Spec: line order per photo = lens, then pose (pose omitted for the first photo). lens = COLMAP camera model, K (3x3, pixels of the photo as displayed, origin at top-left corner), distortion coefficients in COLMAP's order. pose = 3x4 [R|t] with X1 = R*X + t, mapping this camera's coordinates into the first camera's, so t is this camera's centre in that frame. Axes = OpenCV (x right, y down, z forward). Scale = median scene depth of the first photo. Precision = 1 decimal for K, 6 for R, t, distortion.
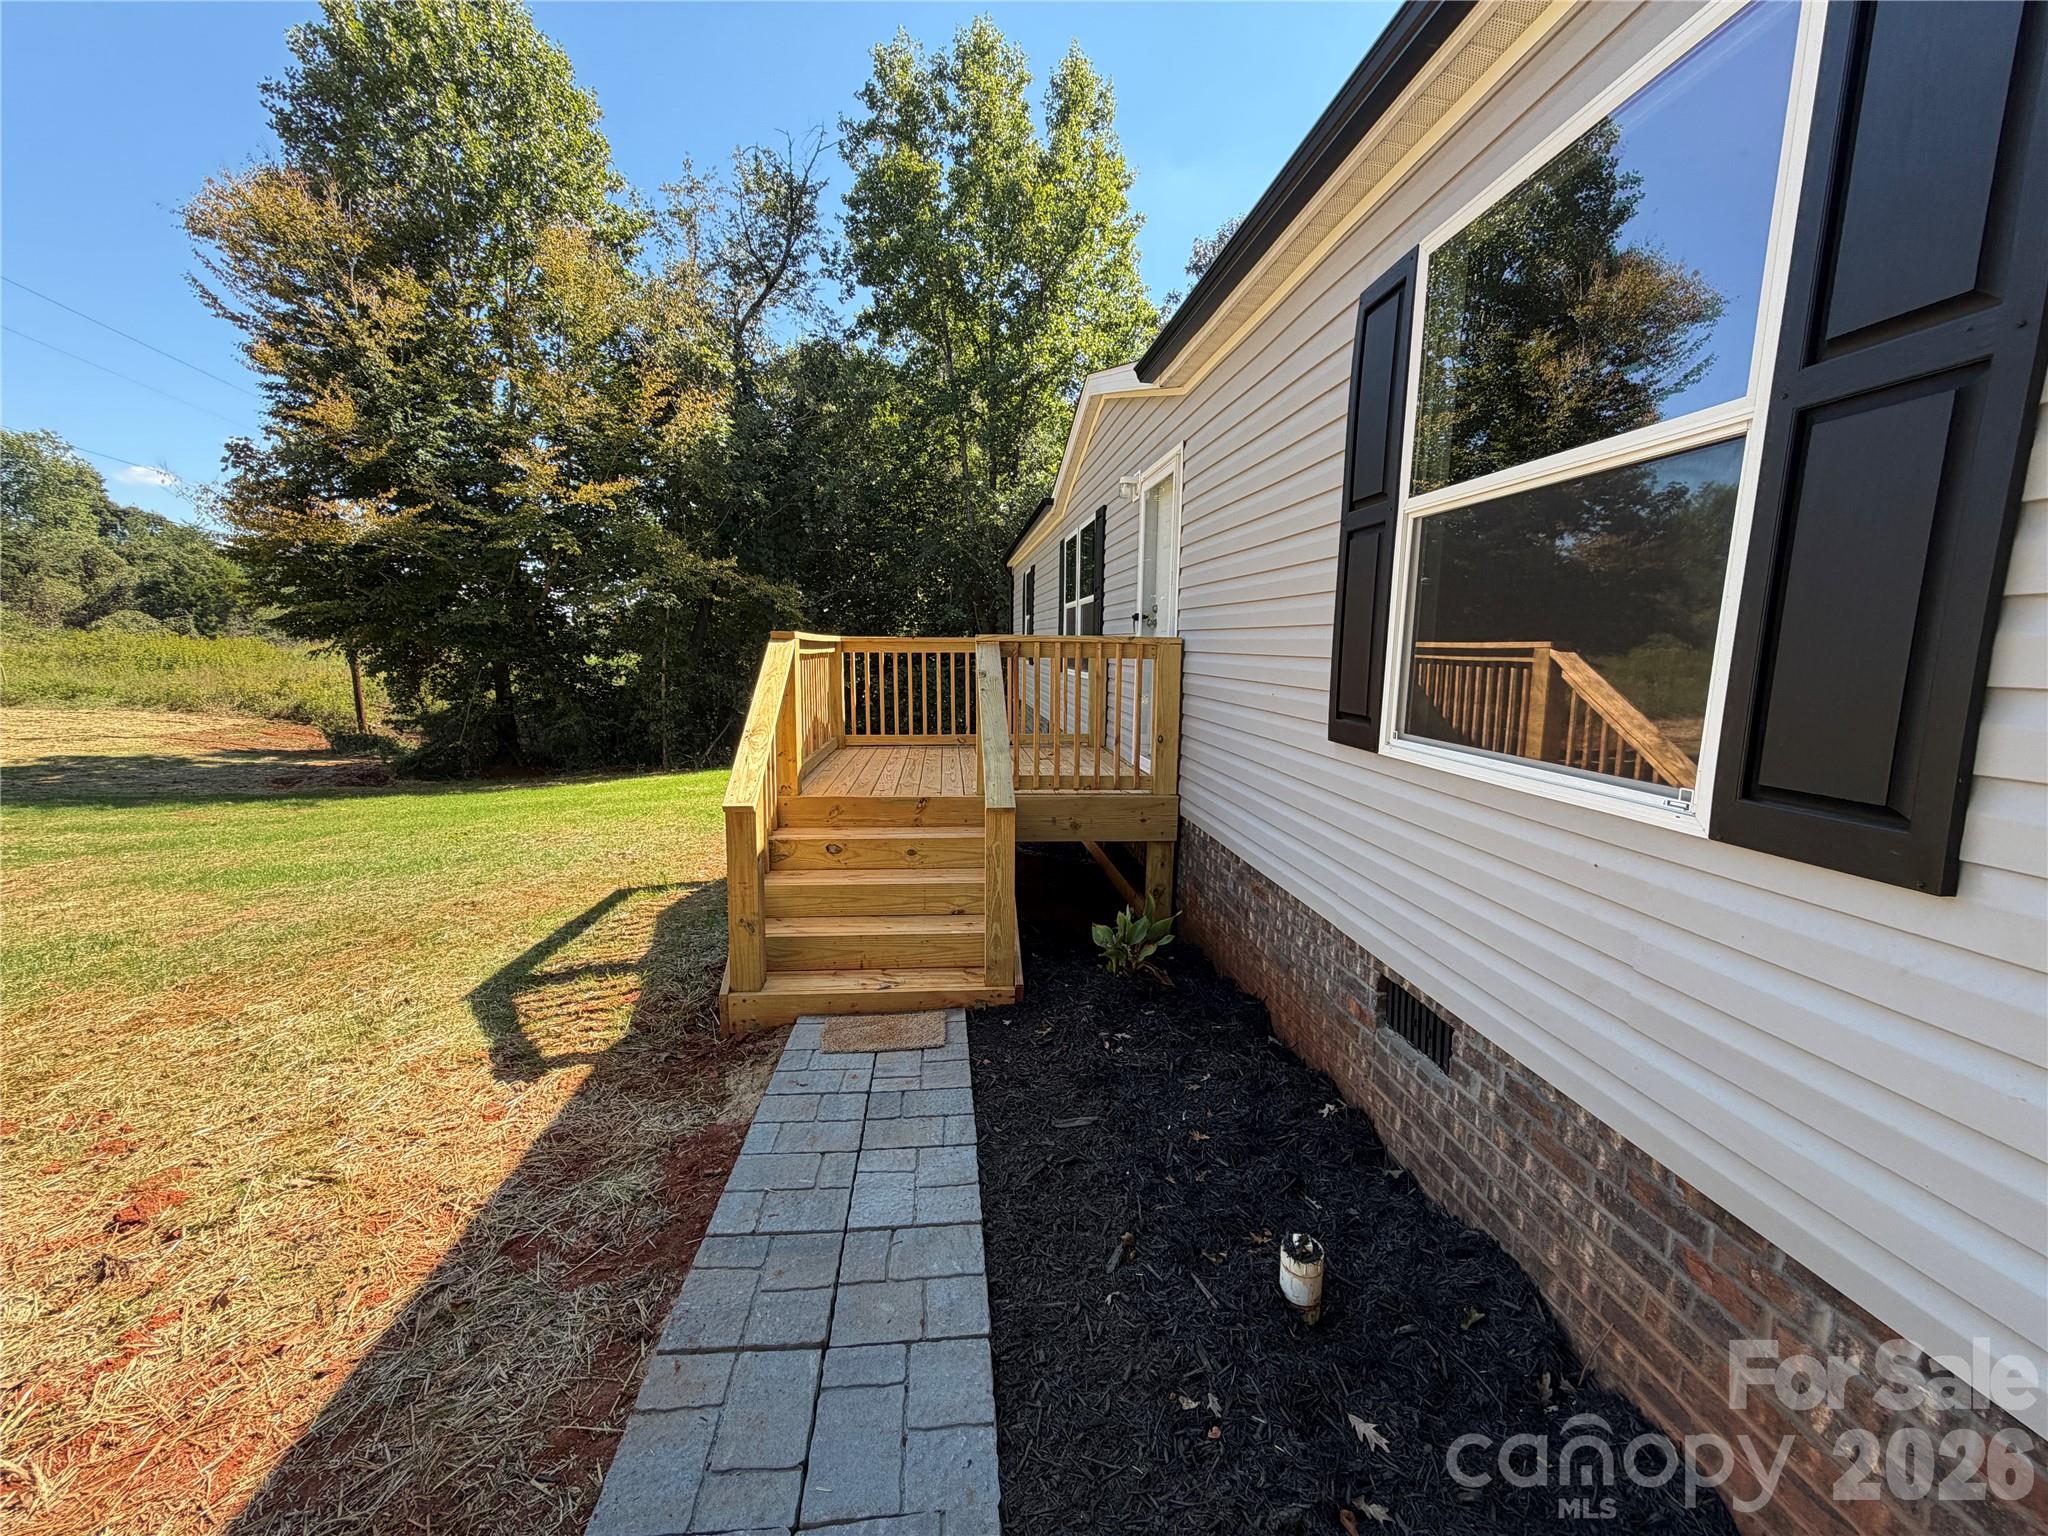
lens RADIAL K [[817.5, 0, 1020.5], [0, 817.5, 769.5], [0, 0, 1]] dist [0.000415, -0.000132]
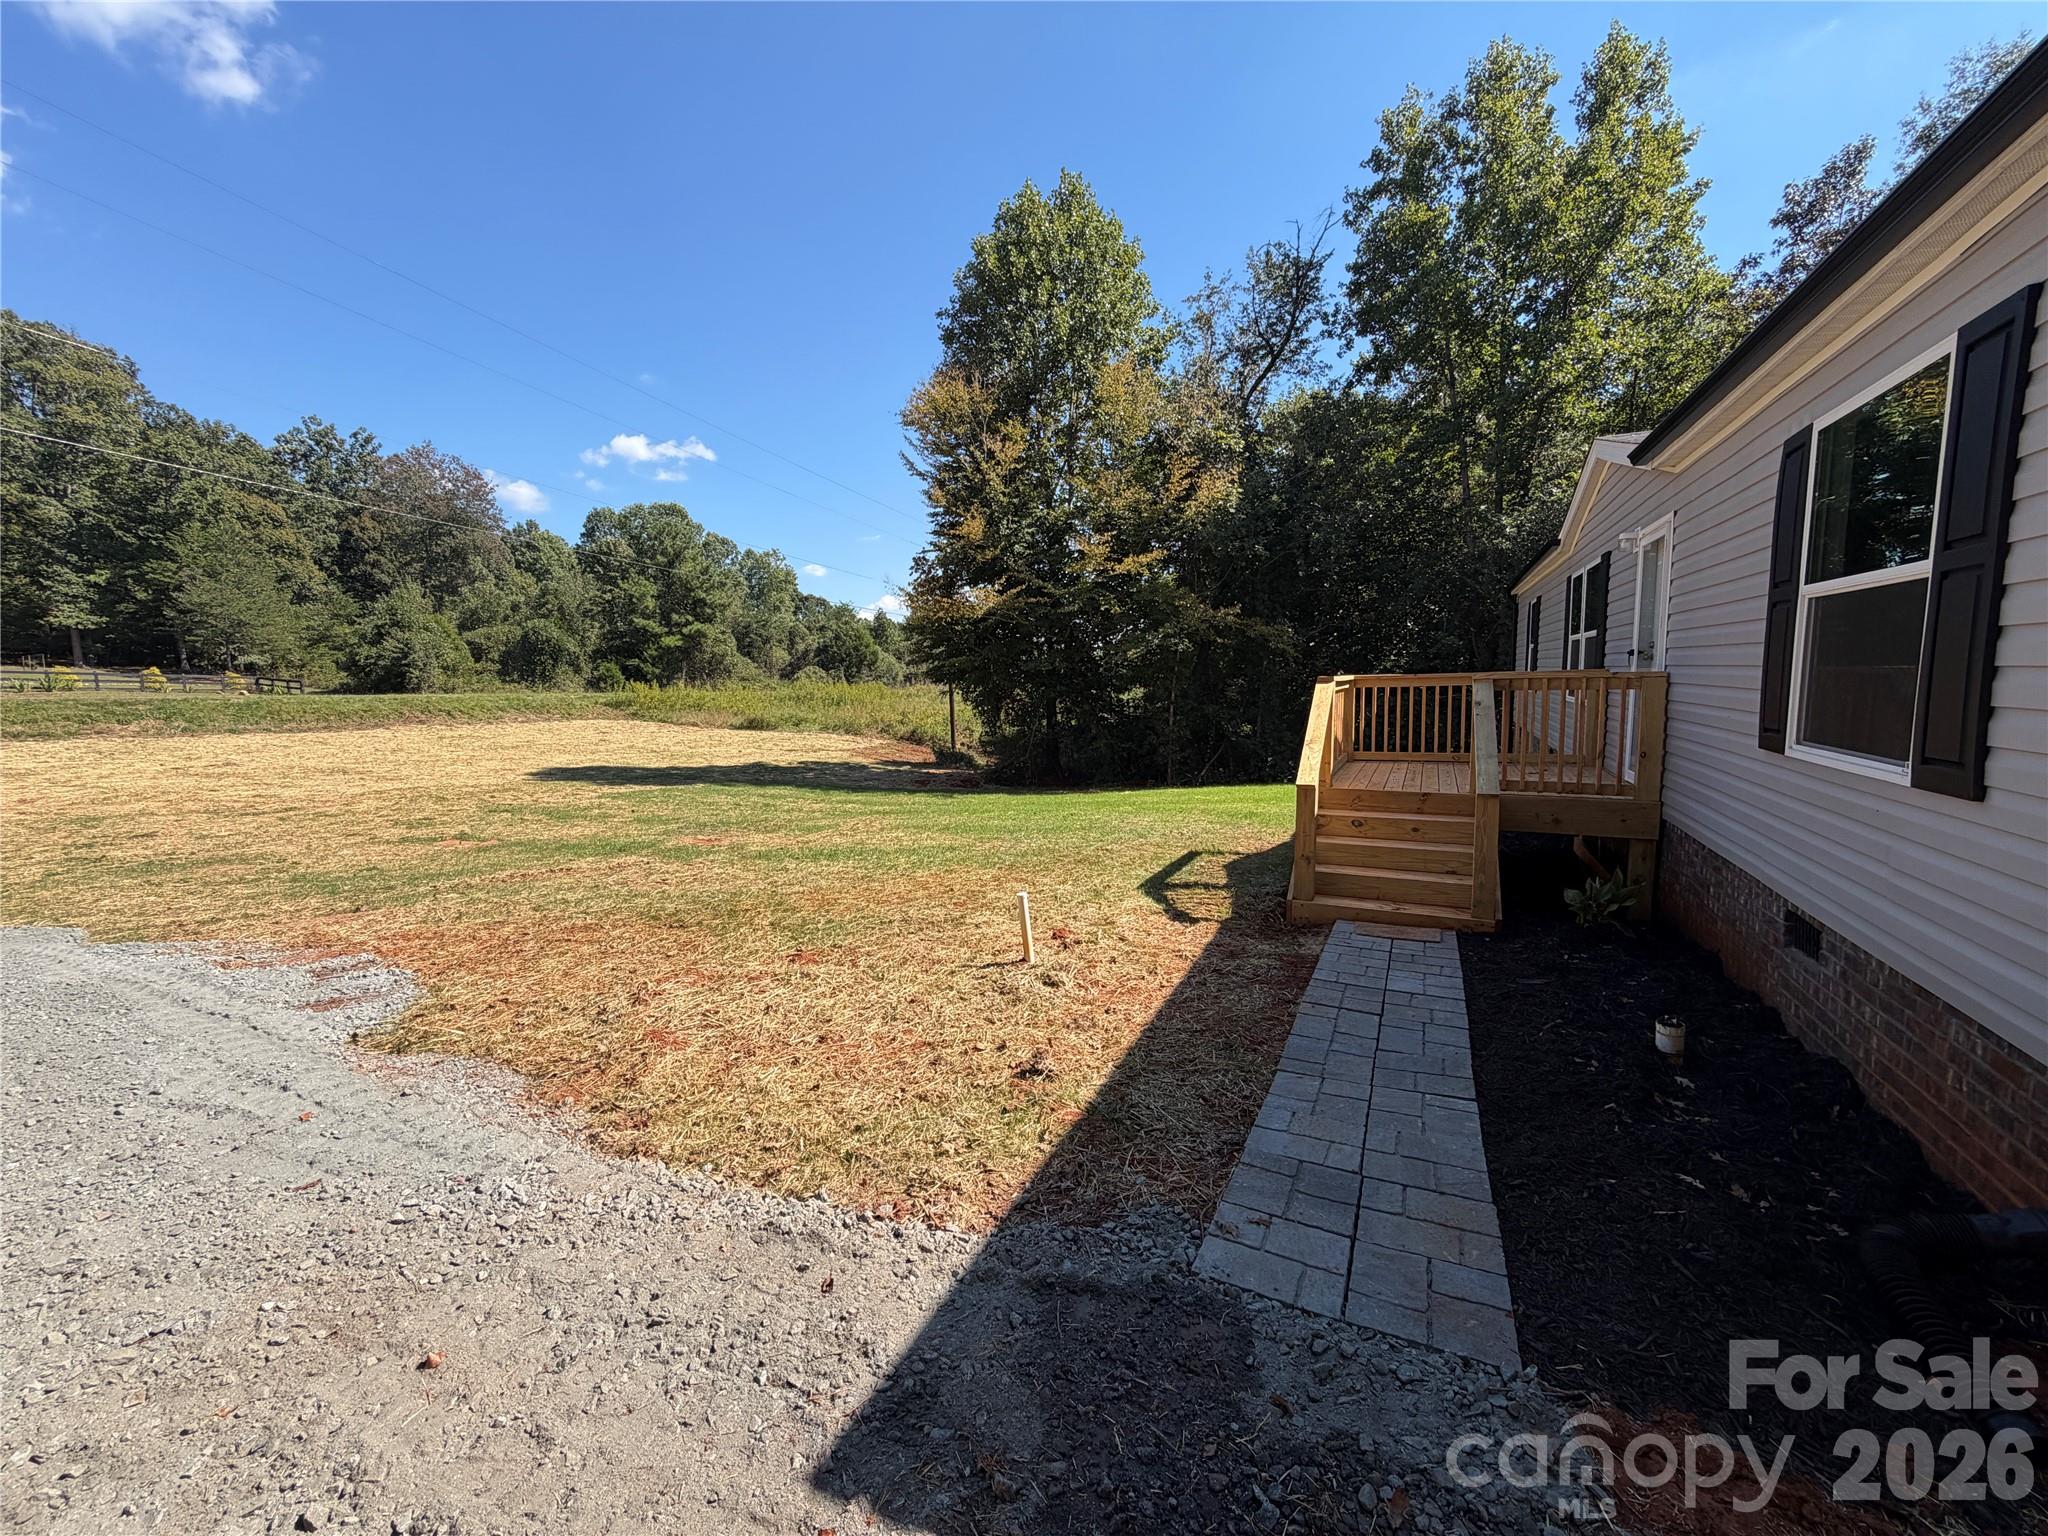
lens RADIAL K [[817.5, 0, 1017.6], [0, 817.5, 763.1], [0, 0, 1]] dist [0.000415, -0.000132]
pose [[0.847368, 0.027482, -0.530295, 0.008367], [-0.050986, 0.998257, -0.029737, 0.017827], [0.528553, 0.052236, 0.847291, -0.159004]]
